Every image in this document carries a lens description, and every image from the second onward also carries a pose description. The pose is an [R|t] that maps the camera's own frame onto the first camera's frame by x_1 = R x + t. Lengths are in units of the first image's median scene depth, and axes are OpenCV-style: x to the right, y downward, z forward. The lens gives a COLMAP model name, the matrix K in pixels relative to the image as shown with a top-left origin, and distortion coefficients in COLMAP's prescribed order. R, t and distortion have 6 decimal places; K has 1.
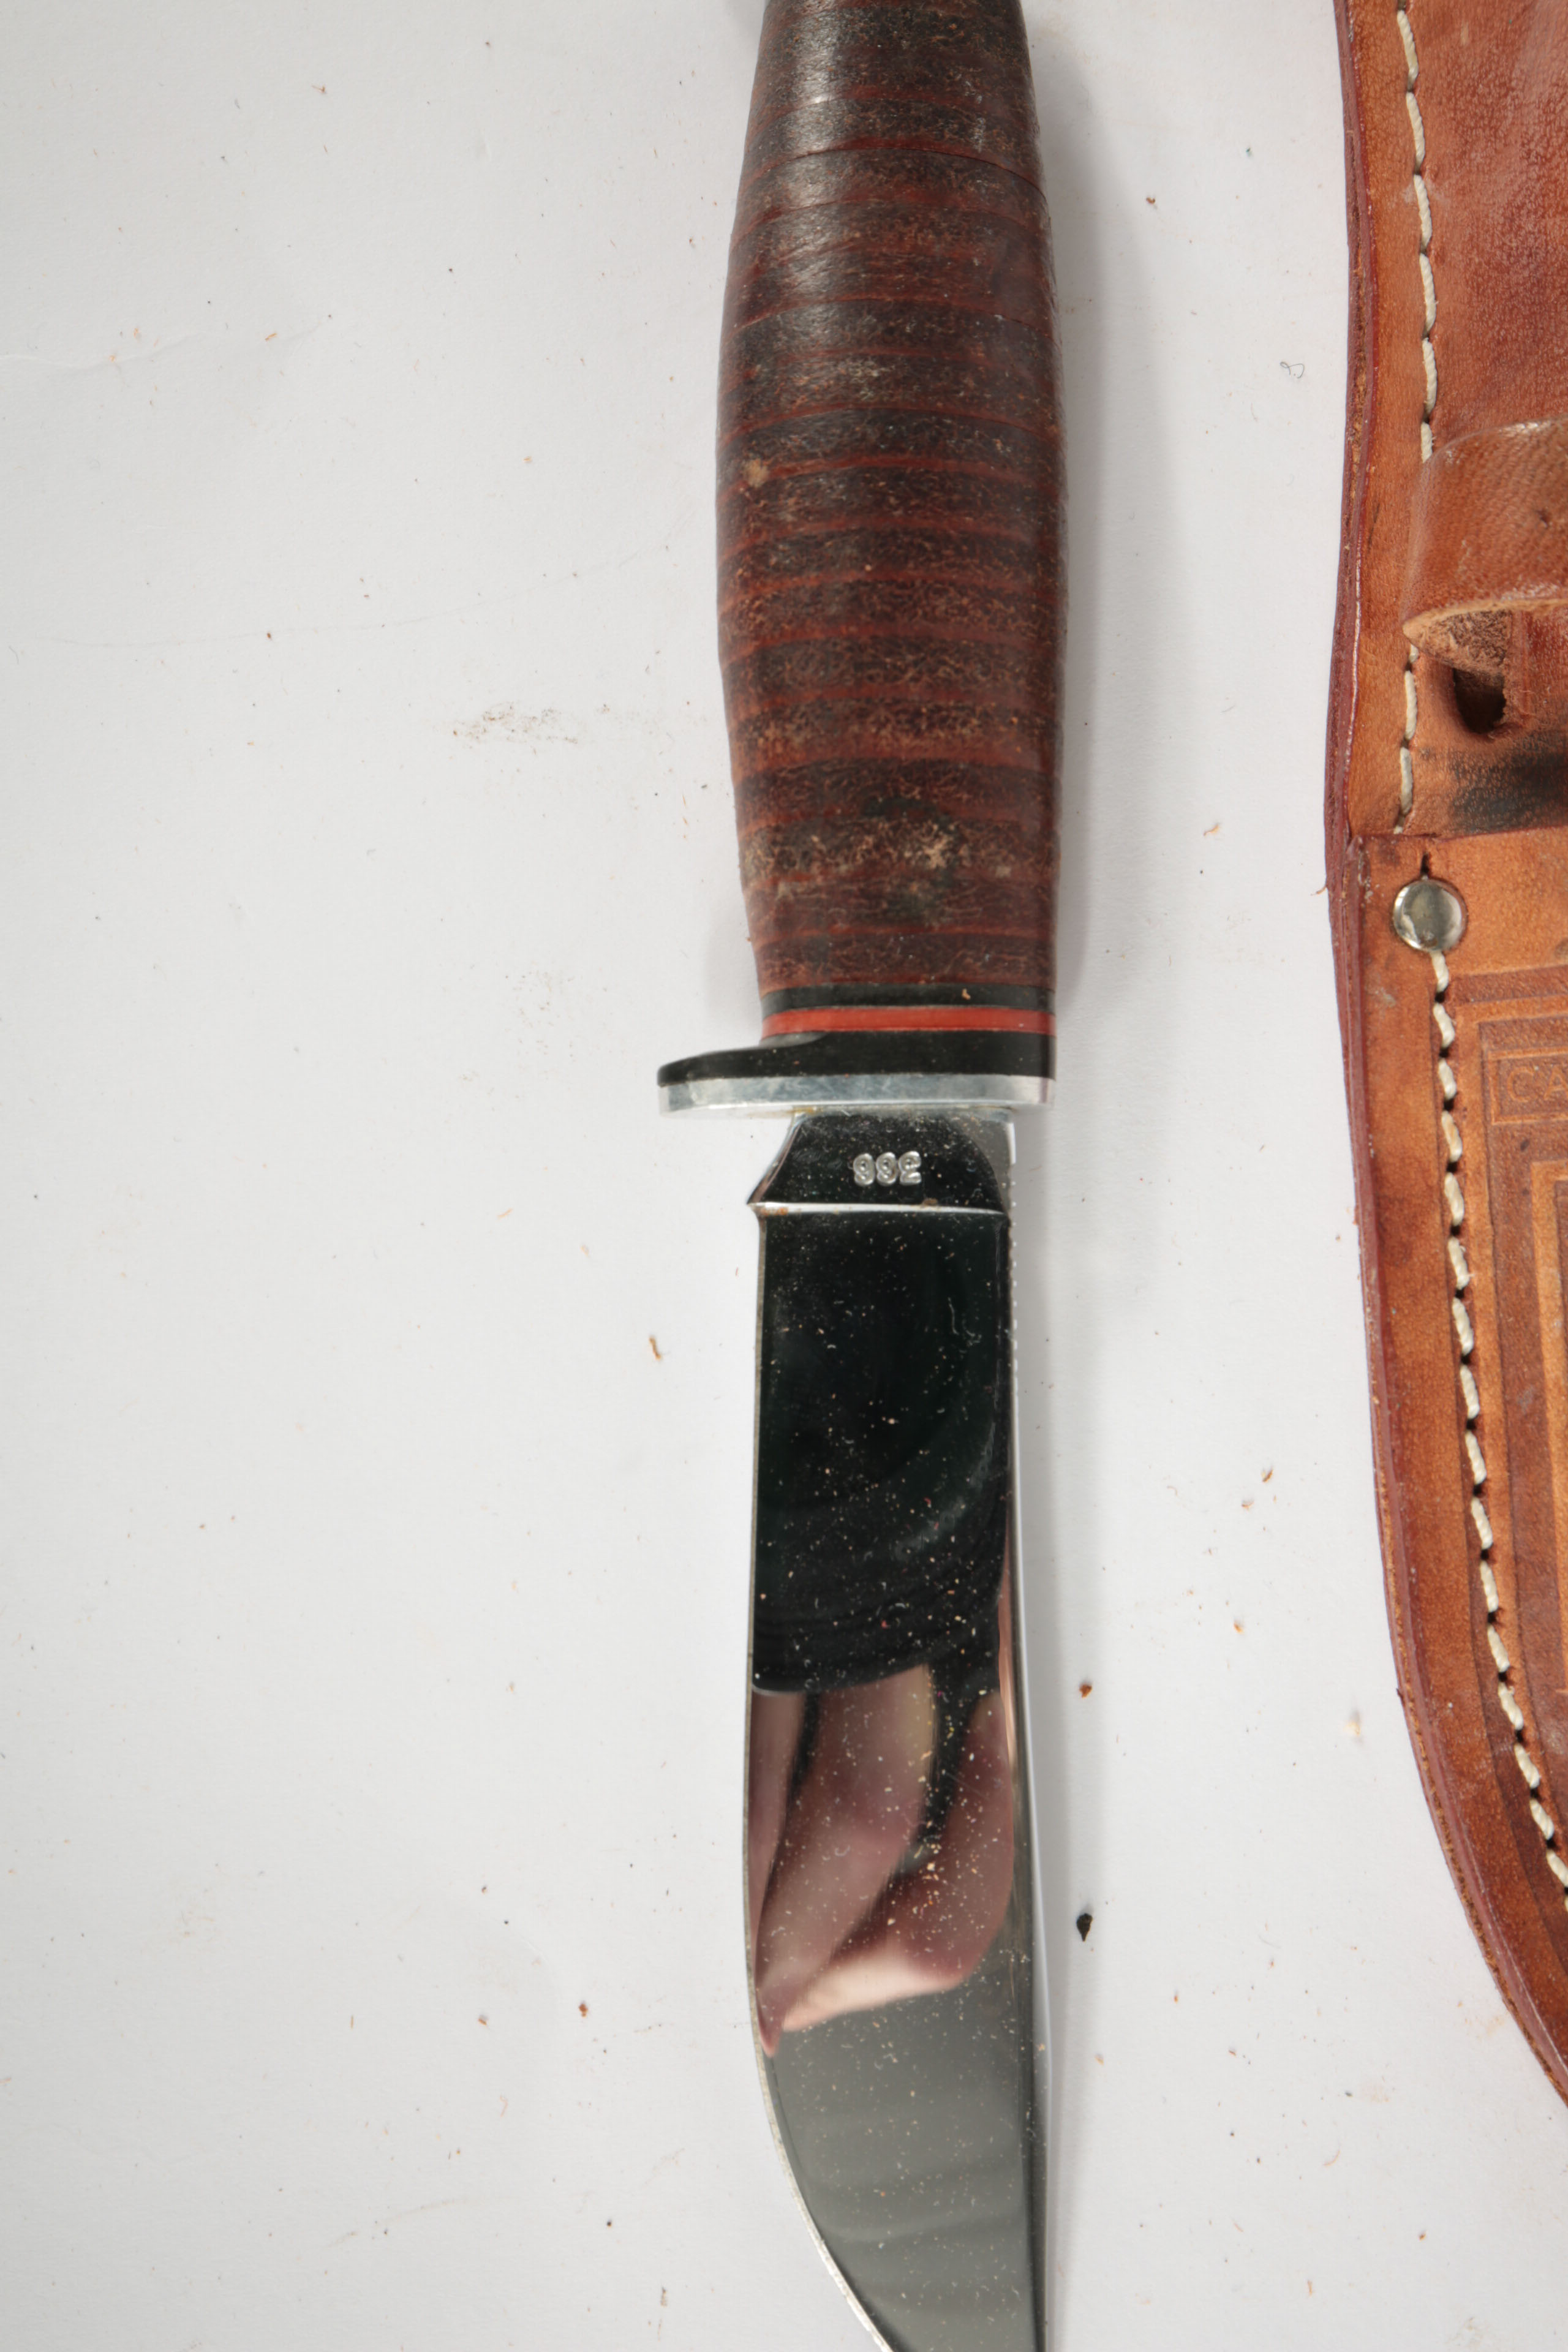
lens RADIAL K [[2147.3, 0, 787.0], [0, 2147.3, 1173.9], [0, 0, 1]] dist [0.023772, 0.014113]
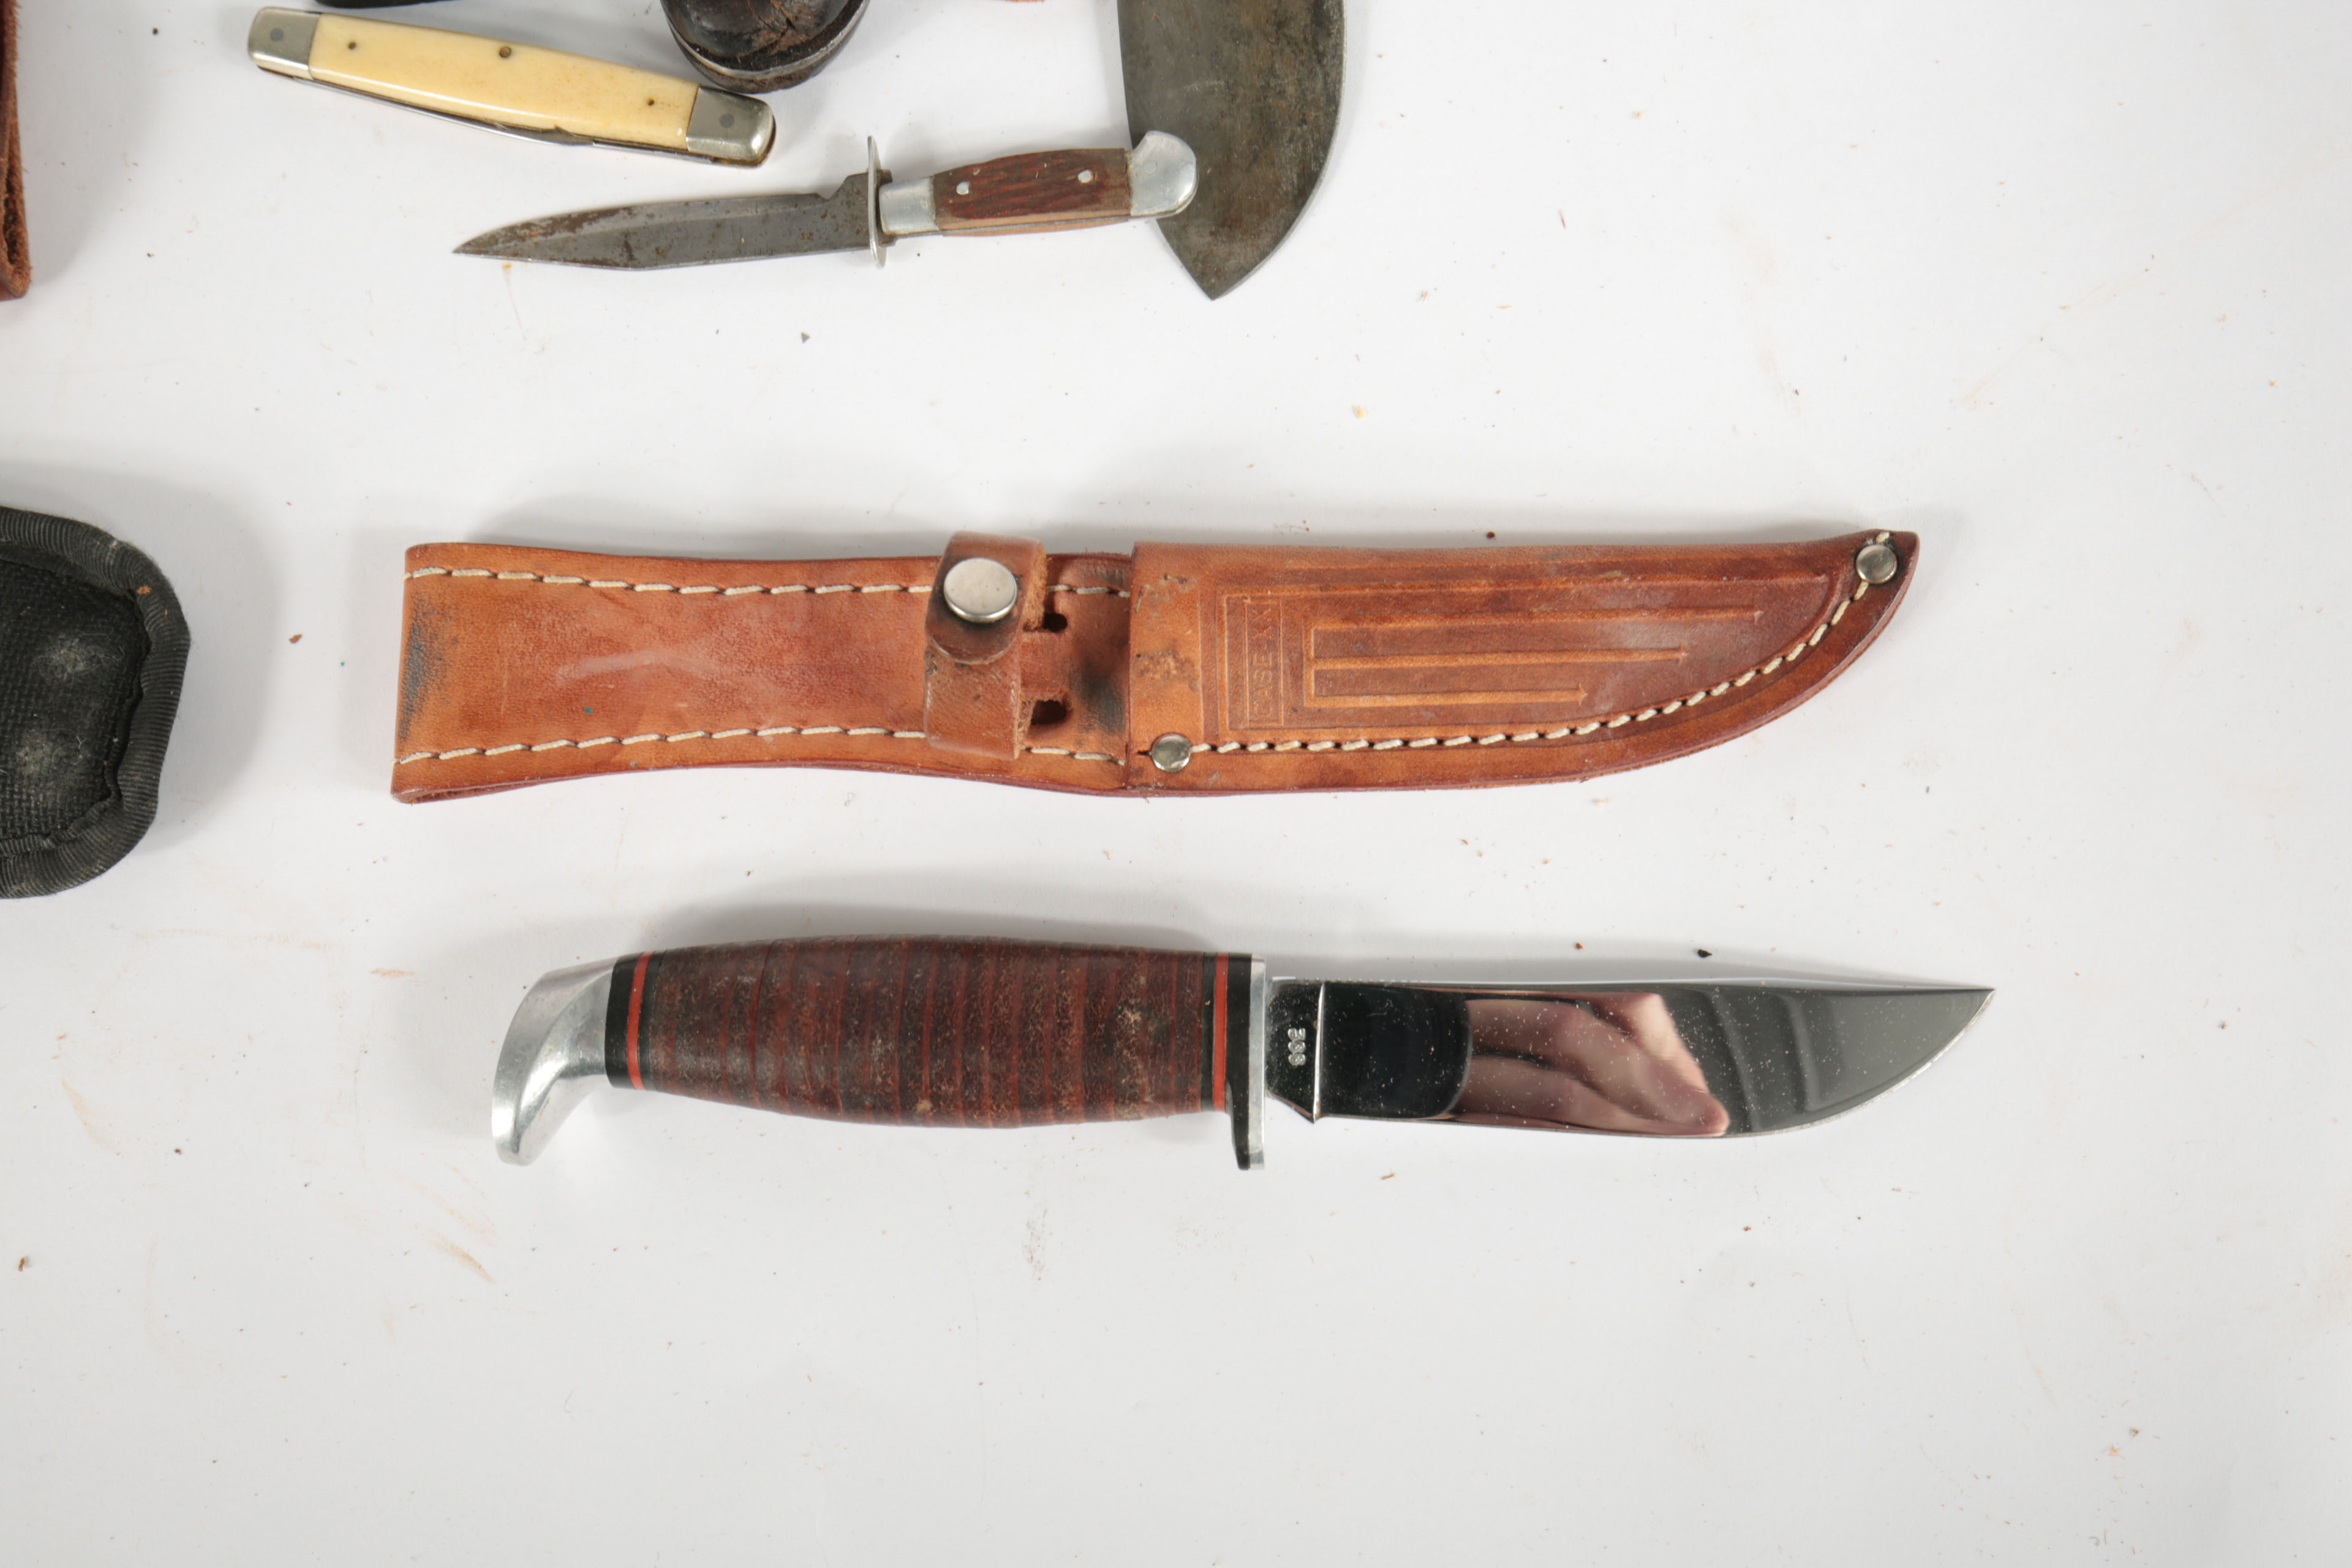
lens RADIAL K [[2172.4, 0, 1181.6], [0, 2172.4, 787.2], [0, 0, 1]] dist [0.022816, 0.015207]
pose [[0.034145, -0.992766, 0.115103, 0.050138], [0.999094, 0.036834, 0.021319, -0.151578], [-0.025404, 0.114271, 0.993125, -0.896791]]
